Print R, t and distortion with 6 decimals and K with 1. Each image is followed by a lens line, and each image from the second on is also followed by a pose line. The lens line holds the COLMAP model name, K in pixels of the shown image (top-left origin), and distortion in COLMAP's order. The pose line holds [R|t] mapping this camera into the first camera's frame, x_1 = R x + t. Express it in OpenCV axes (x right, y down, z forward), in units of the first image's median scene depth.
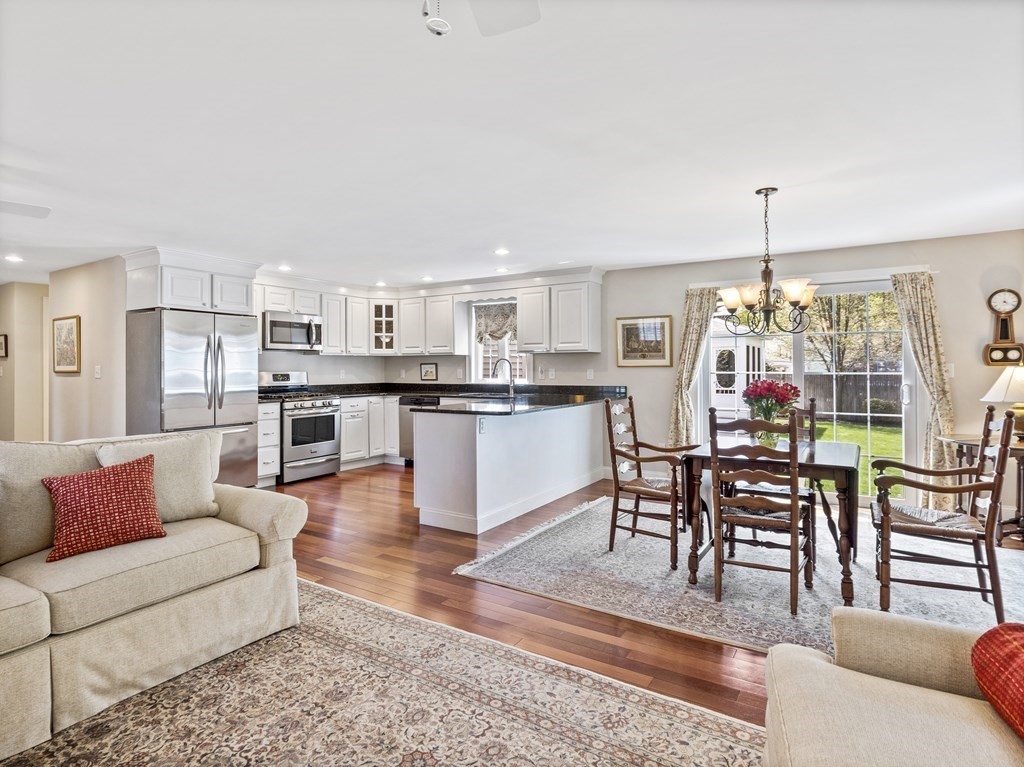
lens RADIAL K [[528.6, 0, 510.6], [0, 528.6, 373.5], [0, 0, 1]] dist [-0.003614, -0.000922]
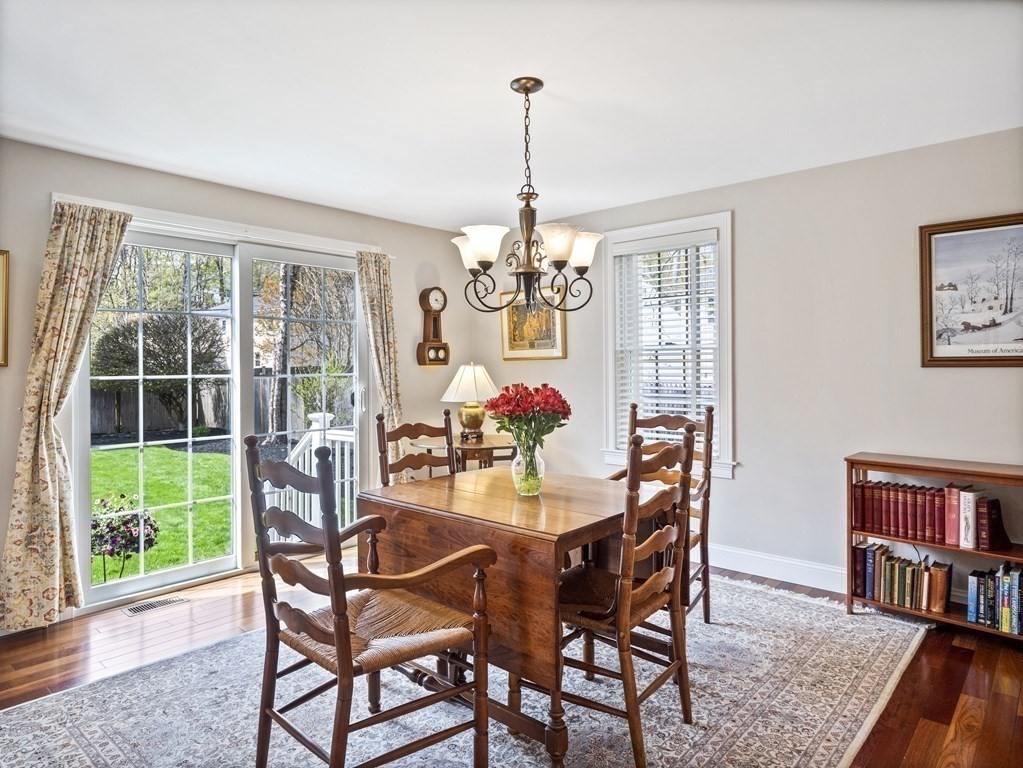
lens RADIAL K [[635.9, 0, 511.3], [0, 635.9, 363.6], [0, 0, 1]] dist [-0.003616, -0.000734]
pose [[0.188744, 0.006612, 0.982004, -0.142437], [0.014912, 0.999843, -0.009598, -0.003419], [-0.981913, 0.016455, 0.188616, 0.479117]]
